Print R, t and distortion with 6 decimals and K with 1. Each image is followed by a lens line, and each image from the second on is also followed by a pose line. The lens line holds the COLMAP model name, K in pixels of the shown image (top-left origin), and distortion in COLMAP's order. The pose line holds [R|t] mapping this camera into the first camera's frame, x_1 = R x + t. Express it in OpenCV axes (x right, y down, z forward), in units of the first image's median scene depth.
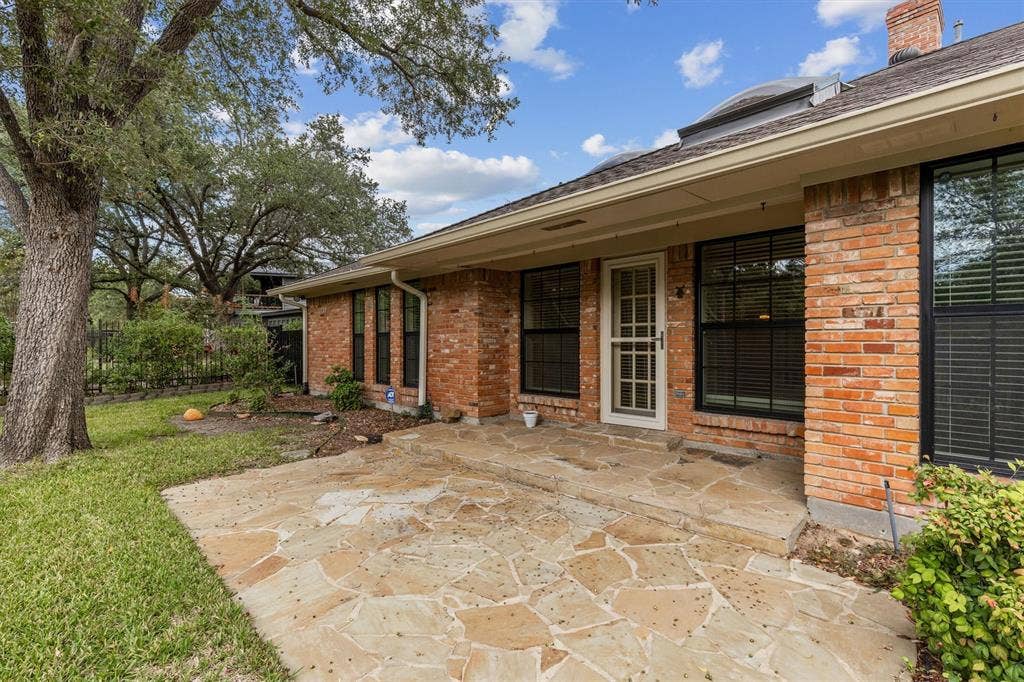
lens RADIAL K [[465.3, 0, 513.9], [0, 465.3, 339.7], [0, 0, 1]] dist [0.008568, 0.000292]
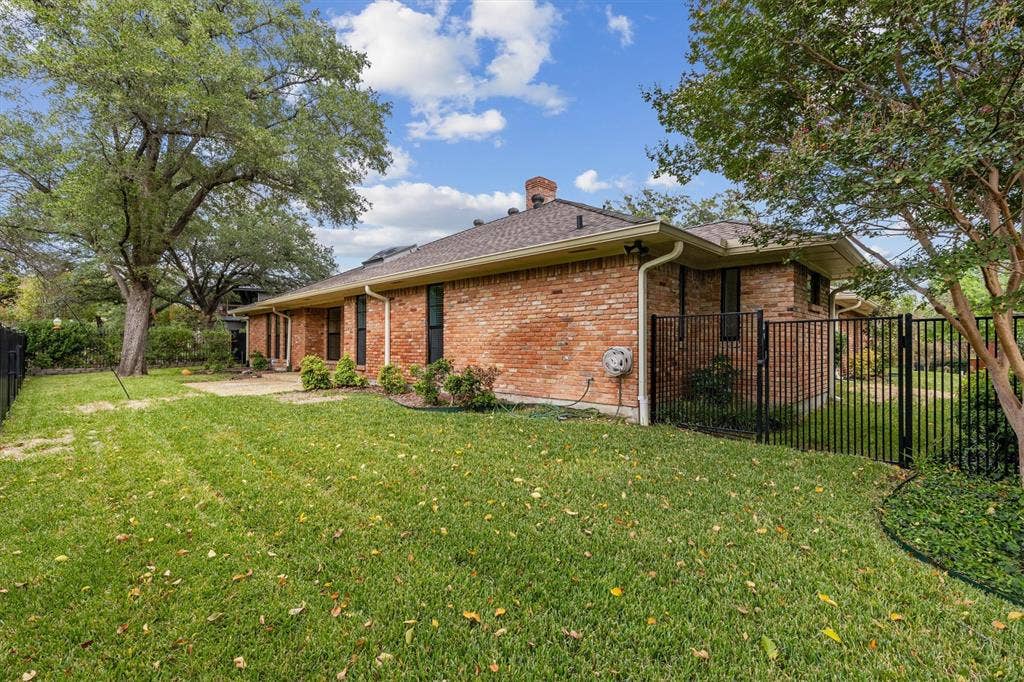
lens RADIAL K [[465.3, 0, 513.9], [0, 465.3, 339.7], [0, 0, 1]] dist [0.008568, 0.000292]
pose [[0.999949, 0.007780, 0.006409, 0.709466], [-0.007698, 0.999889, -0.012754, 0.025696], [-0.006508, 0.012704, 0.999898, -1.020922]]
